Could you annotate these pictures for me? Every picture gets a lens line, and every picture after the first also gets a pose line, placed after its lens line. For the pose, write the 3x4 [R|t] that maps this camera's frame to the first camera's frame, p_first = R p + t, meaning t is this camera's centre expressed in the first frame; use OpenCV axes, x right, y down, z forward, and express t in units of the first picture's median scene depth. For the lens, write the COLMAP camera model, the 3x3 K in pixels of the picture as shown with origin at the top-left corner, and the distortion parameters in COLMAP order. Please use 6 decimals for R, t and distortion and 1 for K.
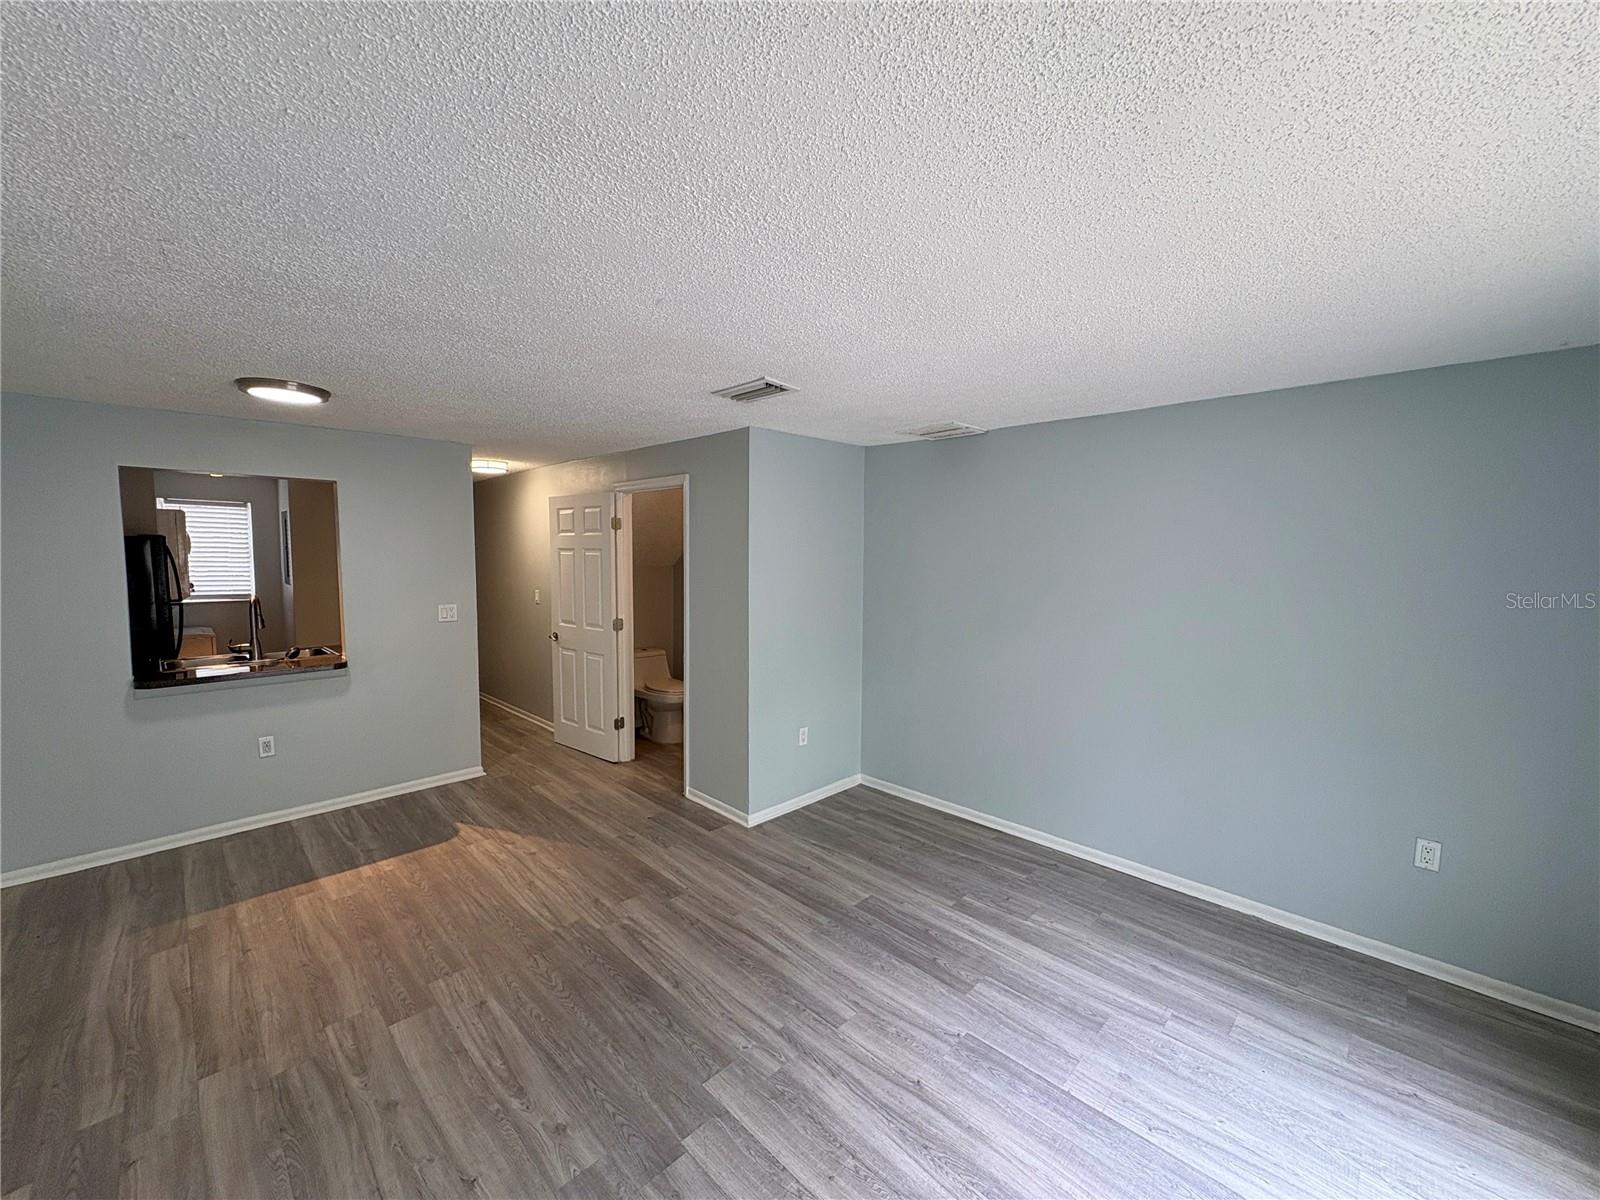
lens RADIAL K [[635.5, 0, 799.9], [0, 635.5, 595.4], [0, 0, 1]] dist [-0.000606, -0.000254]
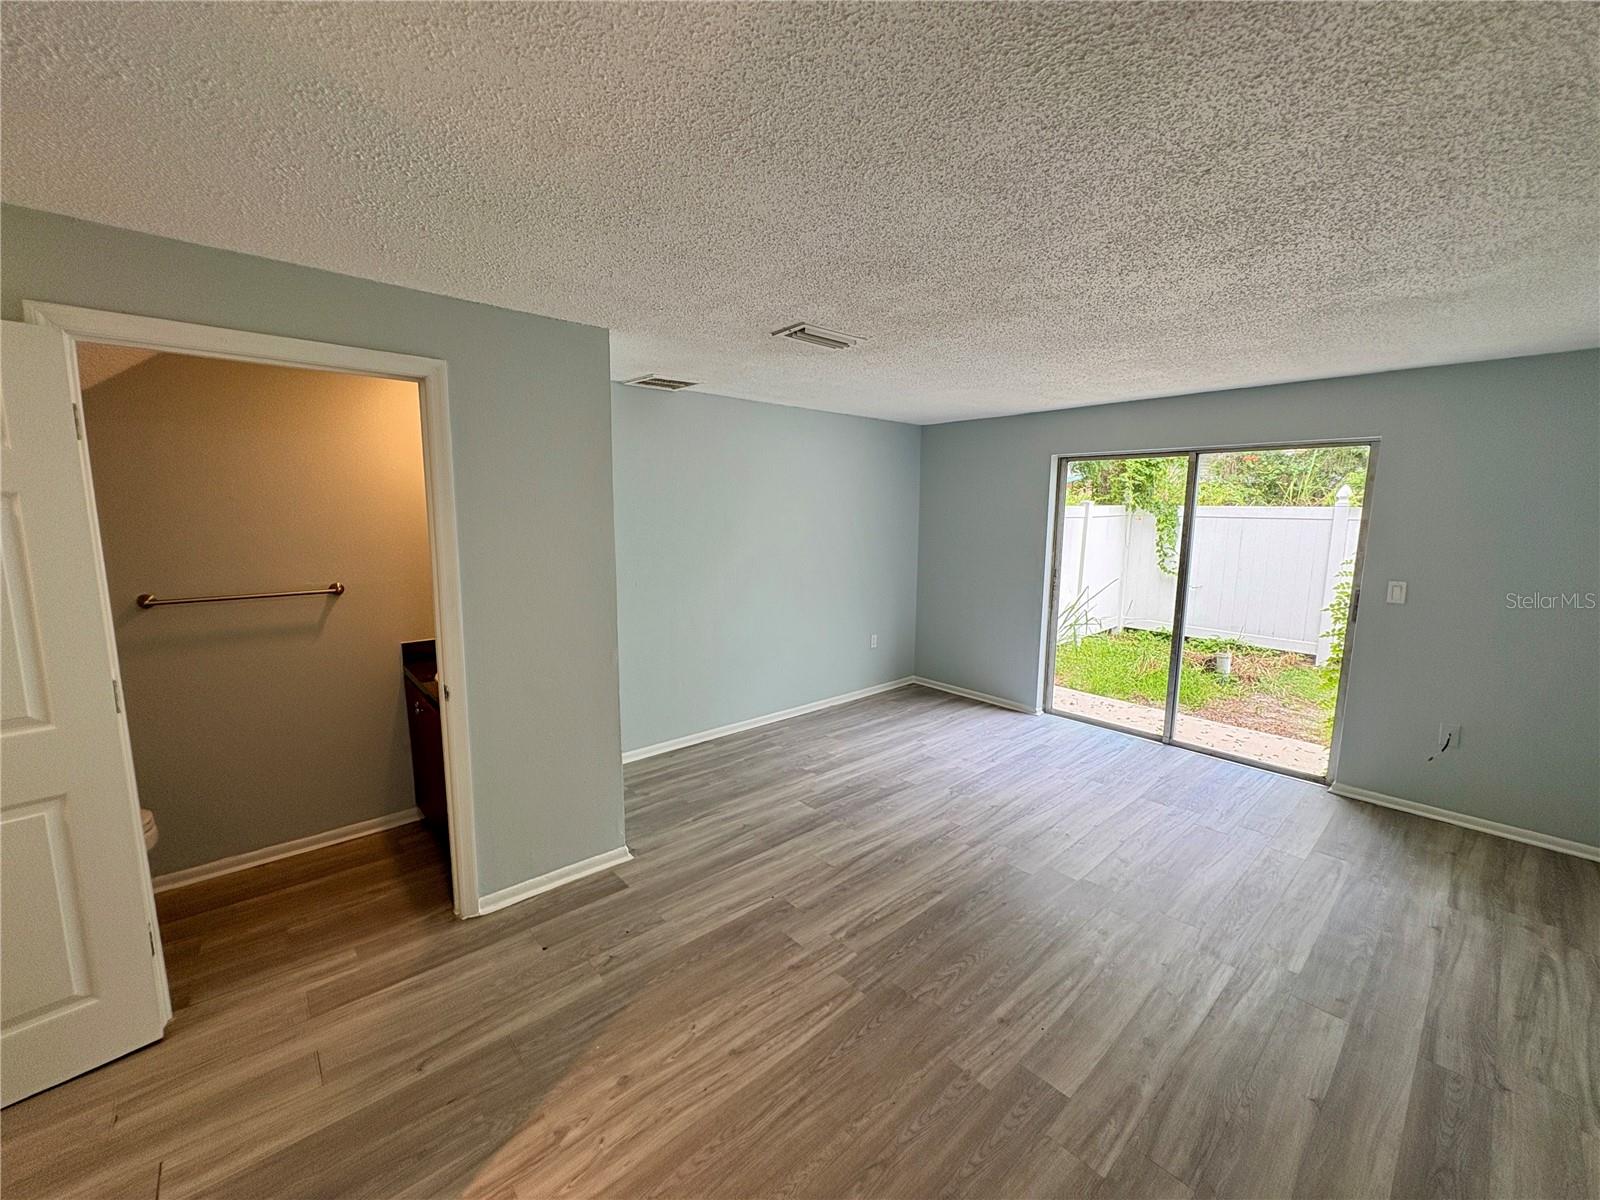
lens RADIAL K [[635.5, 0, 799.9], [0, 635.5, 595.4], [0, 0, 1]] dist [-0.000606, -0.000254]
pose [[0.060138, -0.144367, 0.987695, -1.117122], [0.059522, 0.988244, 0.140824, -0.074315], [-0.996414, 0.050320, 0.068025, 1.018729]]
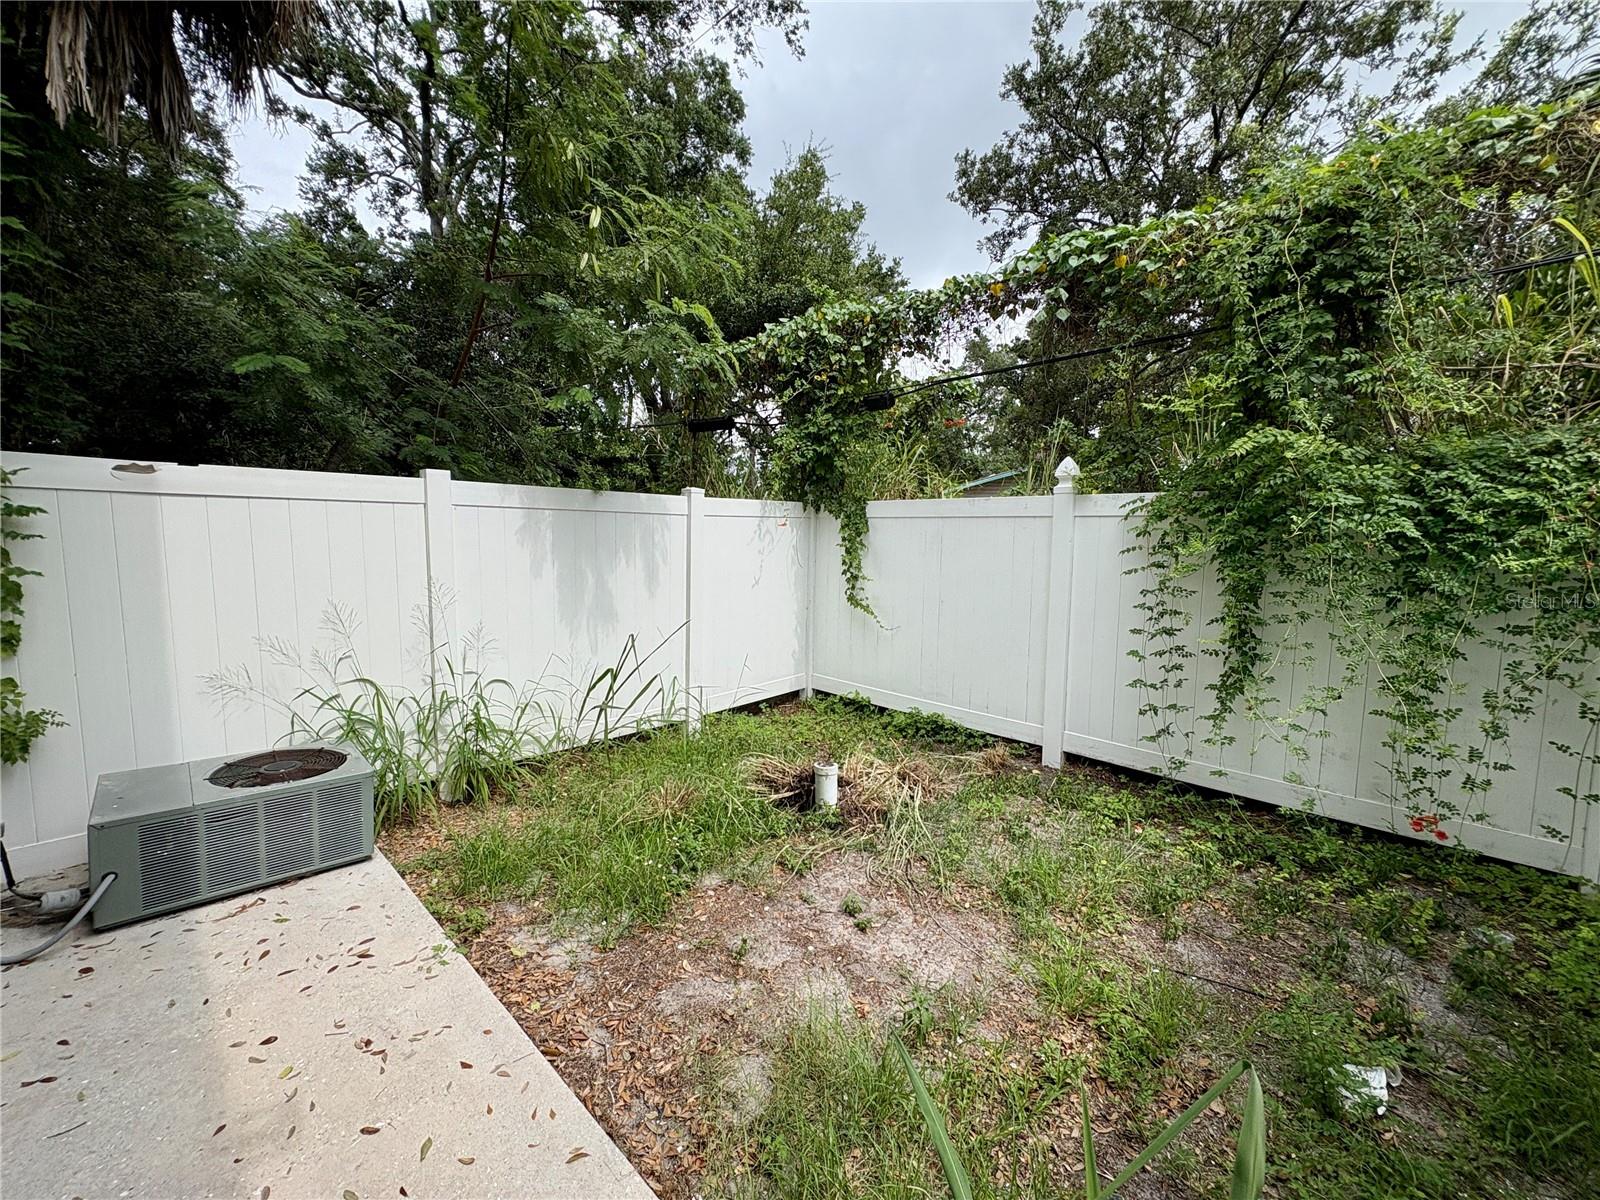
lens RADIAL K [[635.5, 0, 799.9], [0, 635.5, 595.4], [0, 0, 1]] dist [-0.000606, -0.000254]
pose [[-0.035474, -0.098437, 0.994511, 0.260220], [0.052851, 0.993560, 0.100228, 0.142152], [-0.997972, 0.056117, -0.030043, -0.495757]]
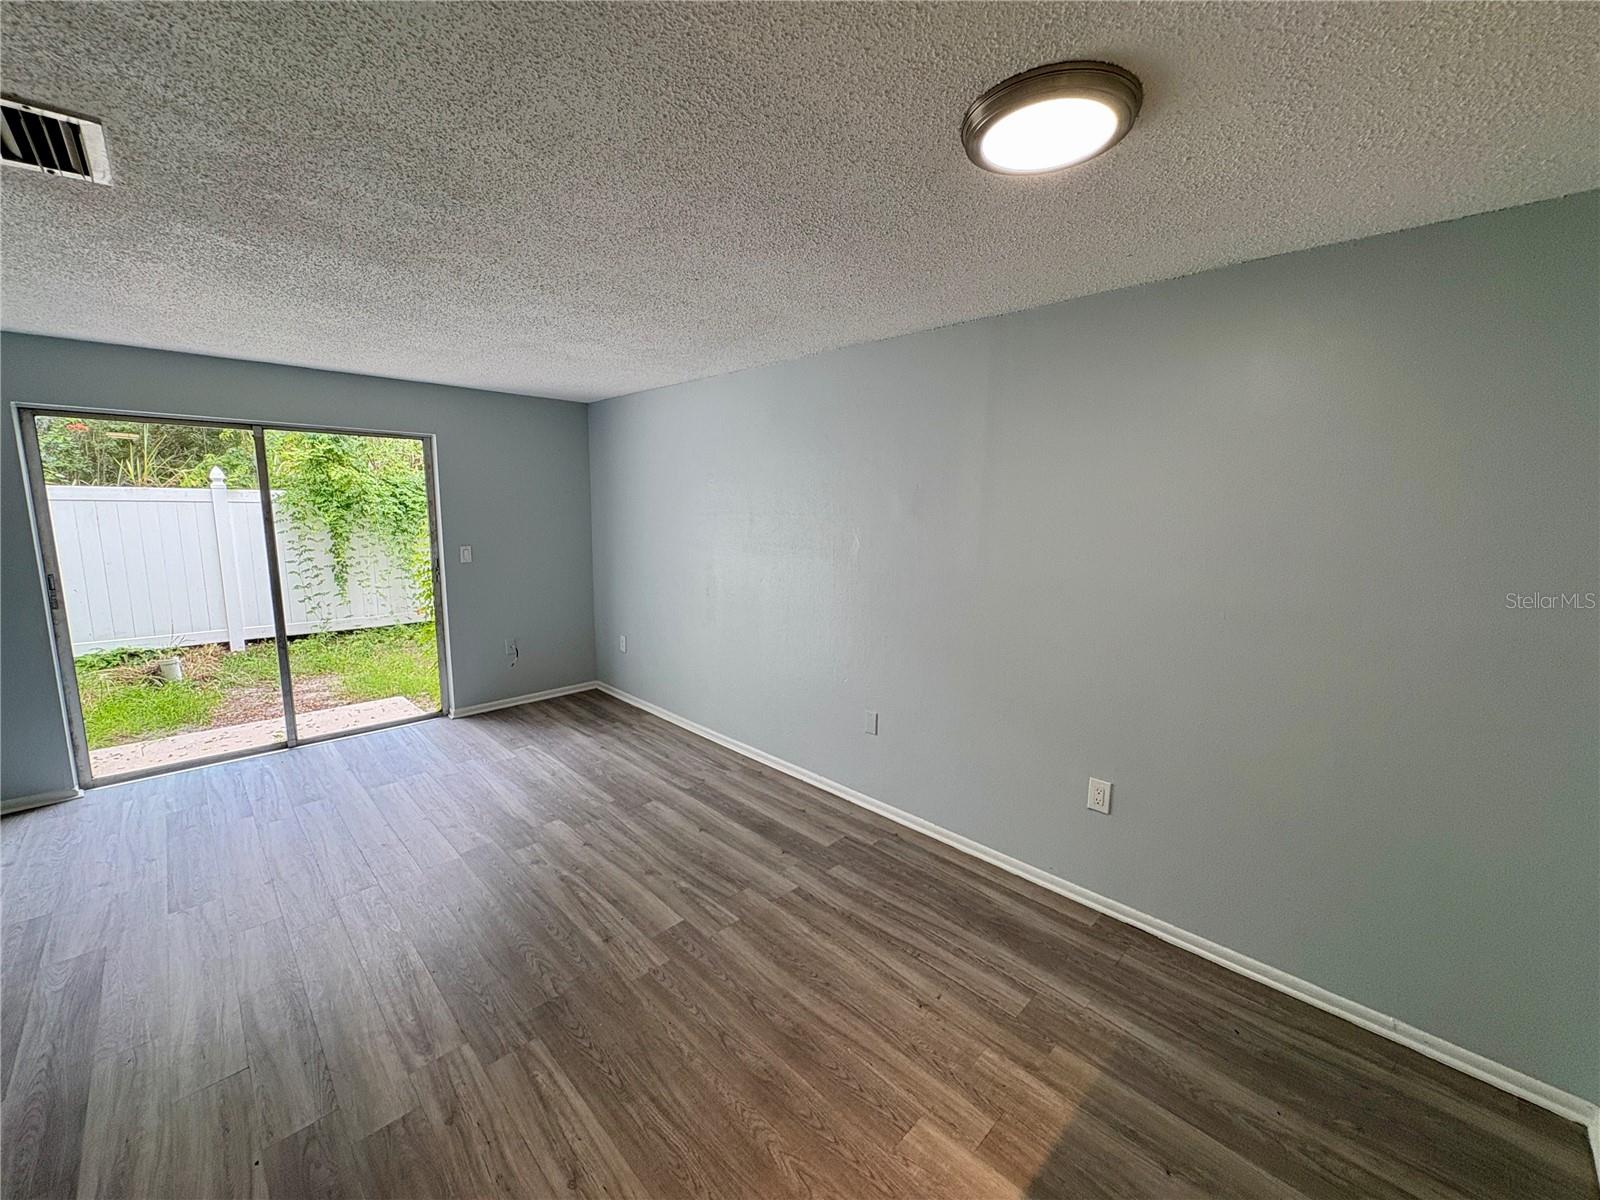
lens RADIAL K [[635.5, 0, 799.9], [0, 635.5, 595.4], [0, 0, 1]] dist [-0.000606, -0.000254]
pose [[-0.999794, -0.020219, 0.001833, -0.682764], [-0.019390, 0.977773, 0.208767, -0.095712], [-0.006013, 0.208689, -0.977964, 1.601638]]
